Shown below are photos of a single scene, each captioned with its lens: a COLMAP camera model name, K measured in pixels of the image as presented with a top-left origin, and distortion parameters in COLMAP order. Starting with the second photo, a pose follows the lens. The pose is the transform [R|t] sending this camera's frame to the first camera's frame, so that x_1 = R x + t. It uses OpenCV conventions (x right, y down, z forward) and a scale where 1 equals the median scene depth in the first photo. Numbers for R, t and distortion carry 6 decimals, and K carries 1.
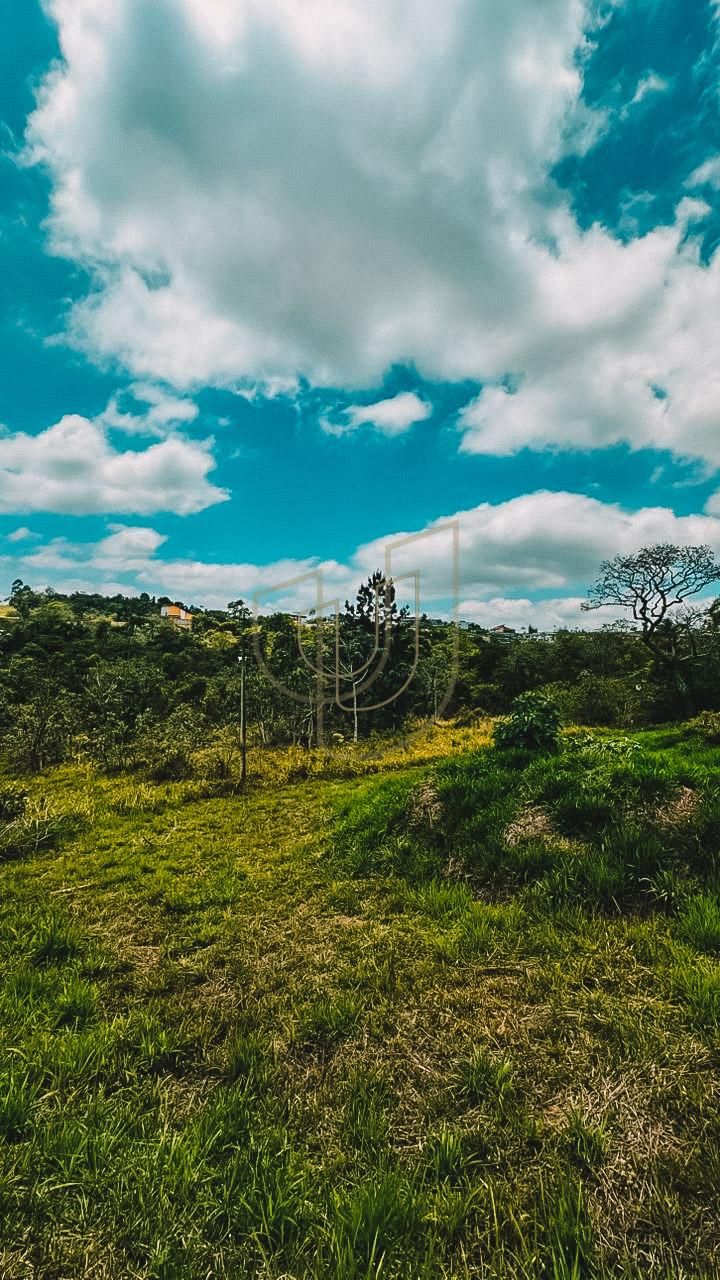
lens RADIAL K [[507.3, 0, 367.1], [0, 507.3, 642.6], [0, 0, 1]] dist [-0.003372, 0.000286]
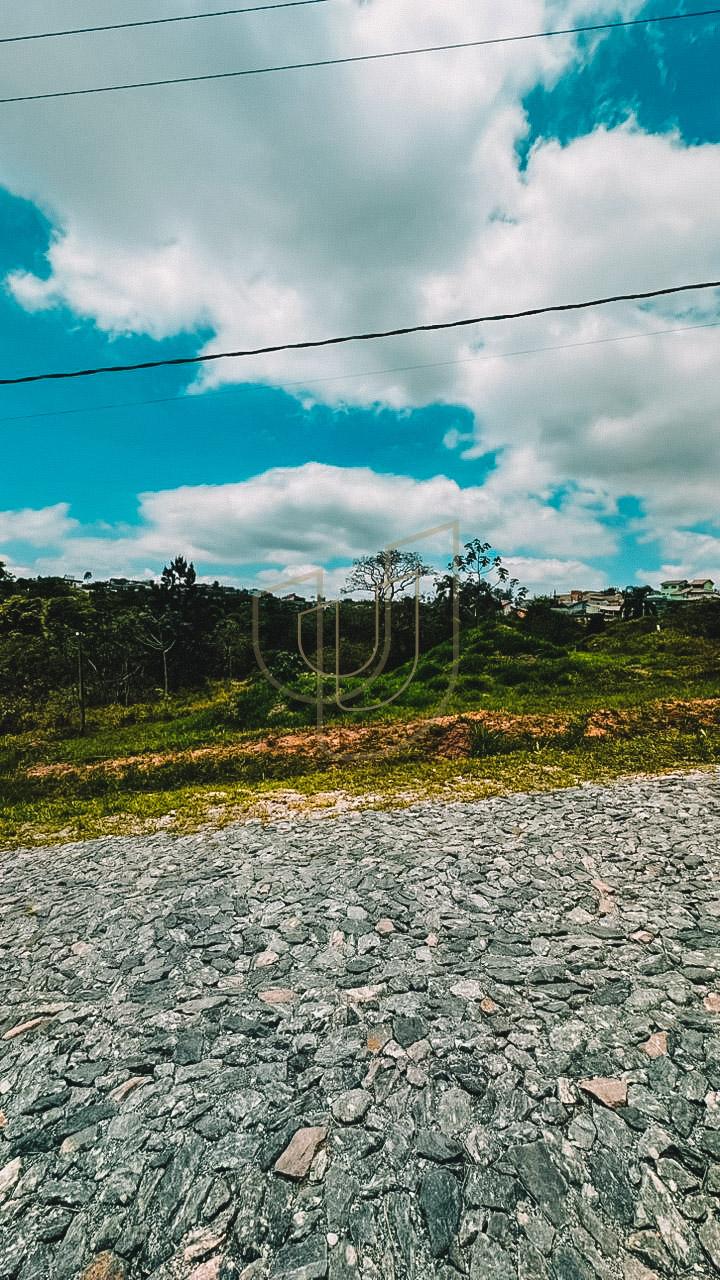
lens RADIAL K [[507.3, 0, 361.2], [0, 507.3, 649.7], [0, 0, 1]] dist [-0.003372, 0.000286]
pose [[0.924594, -0.024131, 0.380188, -0.042044], [-0.006104, 0.996925, 0.078118, -0.018706], [-0.380904, -0.074548, 0.921604, -0.261523]]
